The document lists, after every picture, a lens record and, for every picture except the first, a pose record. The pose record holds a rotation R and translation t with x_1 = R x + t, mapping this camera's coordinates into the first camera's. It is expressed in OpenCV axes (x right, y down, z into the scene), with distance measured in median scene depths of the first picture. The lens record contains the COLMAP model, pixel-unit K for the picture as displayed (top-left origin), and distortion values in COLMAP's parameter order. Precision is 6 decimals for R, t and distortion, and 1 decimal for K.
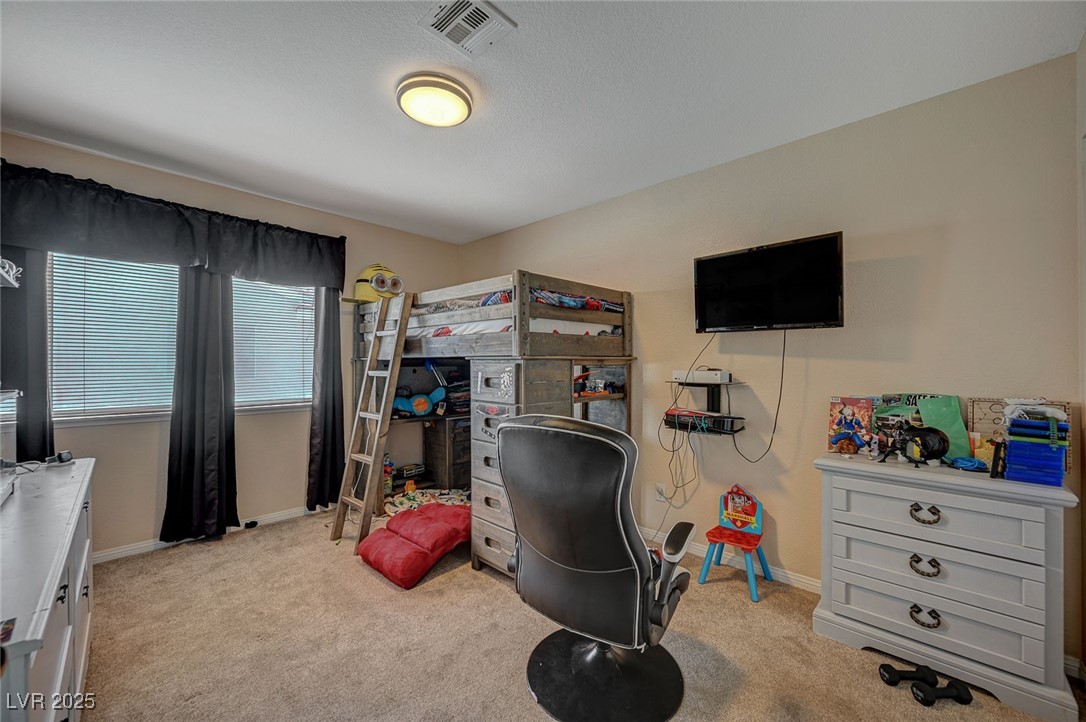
lens RADIAL K [[429.1, 0, 543.3], [0, 429.1, 361.6], [0, 0, 1]] dist [-0.000093, -0.000004]
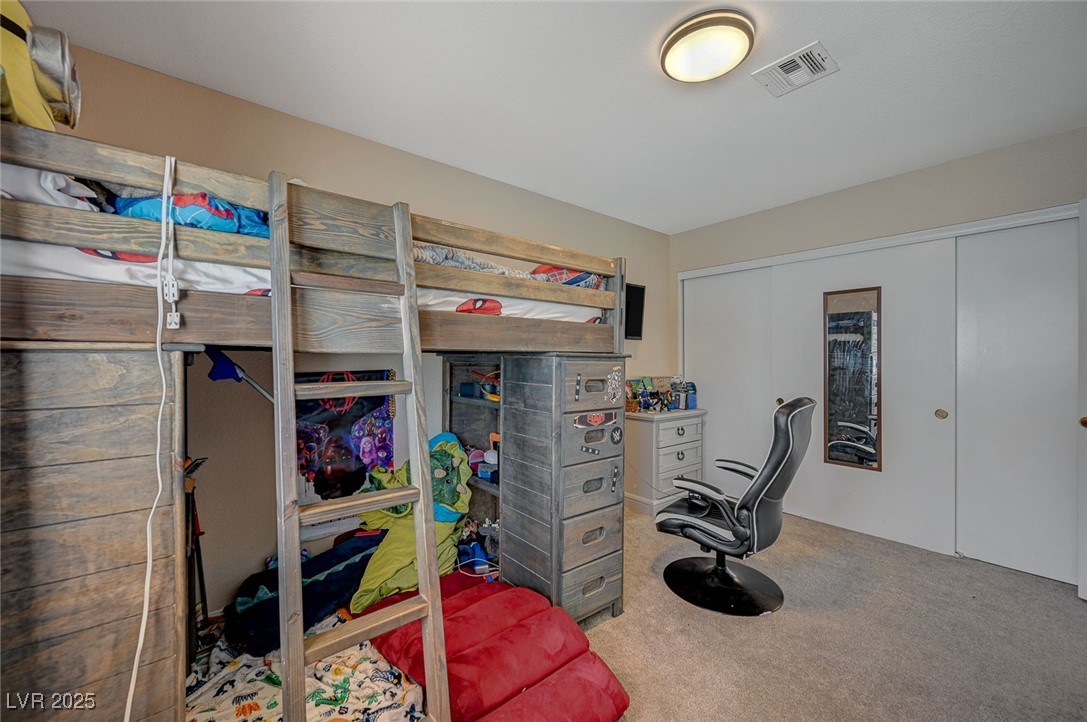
lens RADIAL K [[429.5, 0, 543.9], [0, 429.5, 361.1], [0, 0, 1]] dist [-0.000093, -0.000004]
pose [[0.131657, -0.004116, 0.991287, -0.906836], [-0.003636, 0.999983, 0.004635, -0.000166], [-0.991289, -0.004215, 0.131639, 0.967452]]
